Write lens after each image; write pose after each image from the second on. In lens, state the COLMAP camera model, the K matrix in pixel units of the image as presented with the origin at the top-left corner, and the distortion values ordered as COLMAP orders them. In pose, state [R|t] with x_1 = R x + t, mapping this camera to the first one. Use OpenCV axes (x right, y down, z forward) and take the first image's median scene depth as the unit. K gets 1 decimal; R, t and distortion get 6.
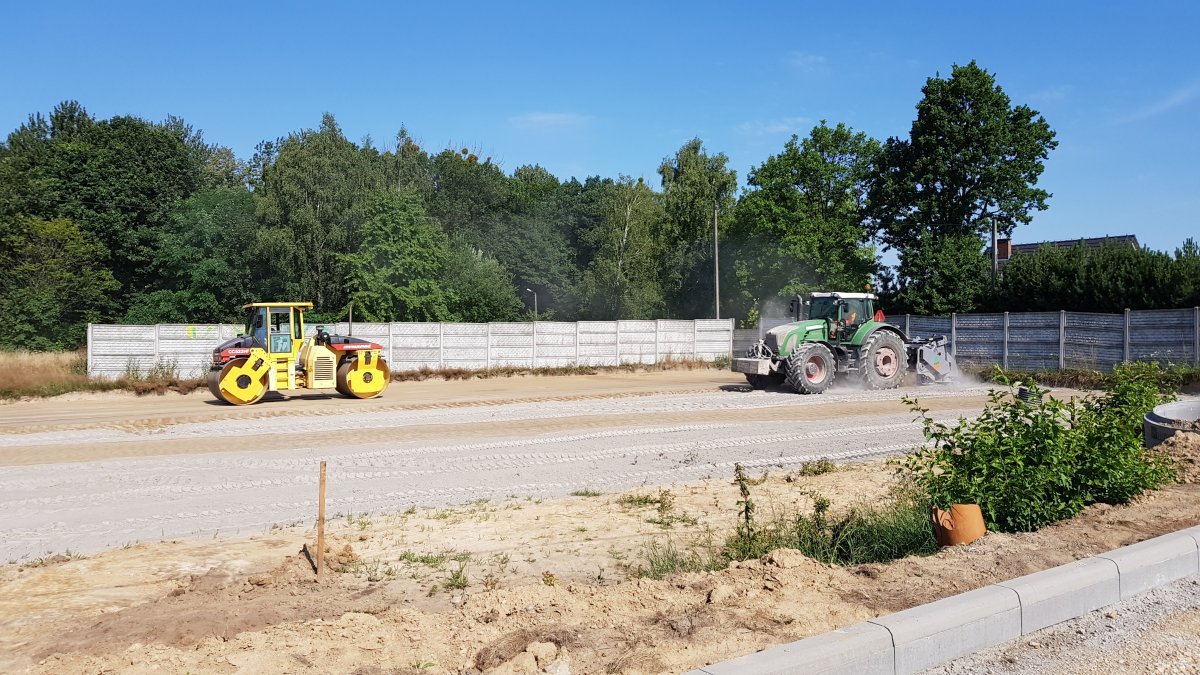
lens RADIAL K [[898.7, 0, 600.0], [0, 898.7, 337.5], [0, 0, 1]] dist [-0.014086, -0.006214]
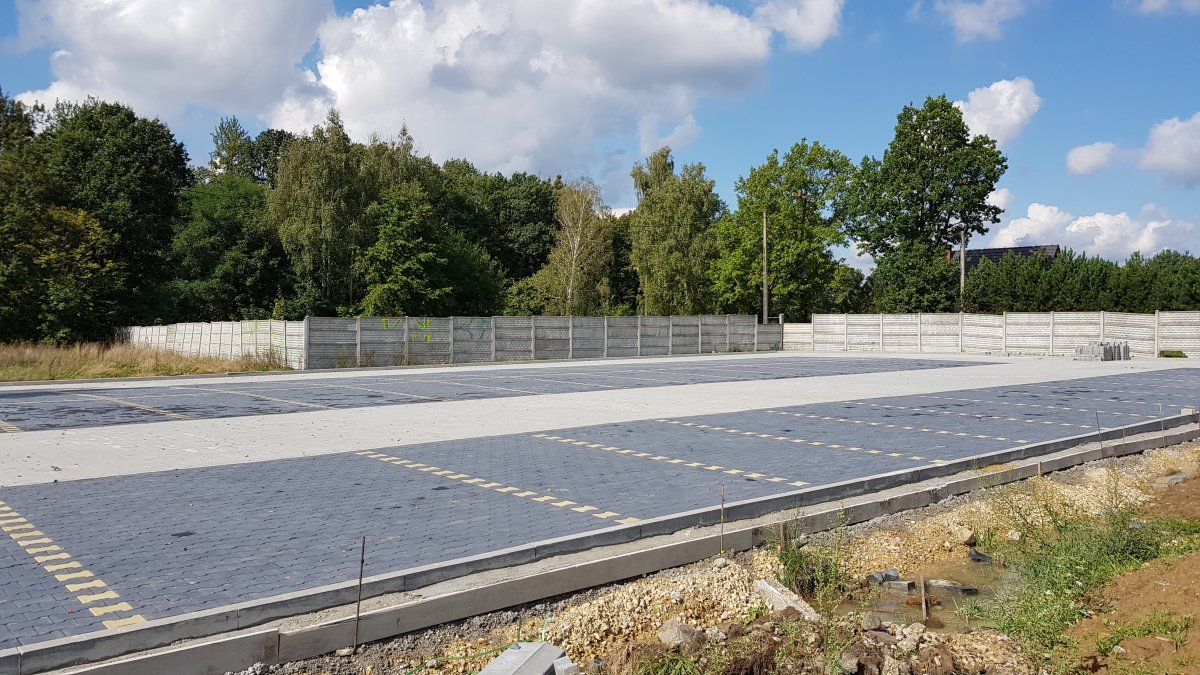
lens RADIAL K [[898.7, 0, 600.0], [0, 898.7, 337.5], [0, 0, 1]] dist [-0.014086, -0.006214]
pose [[0.987593, 0.002565, 0.157013, -0.206777], [-0.004087, 0.999948, 0.009371, -0.000029], [-0.156981, -0.009896, 0.987552, -0.089530]]
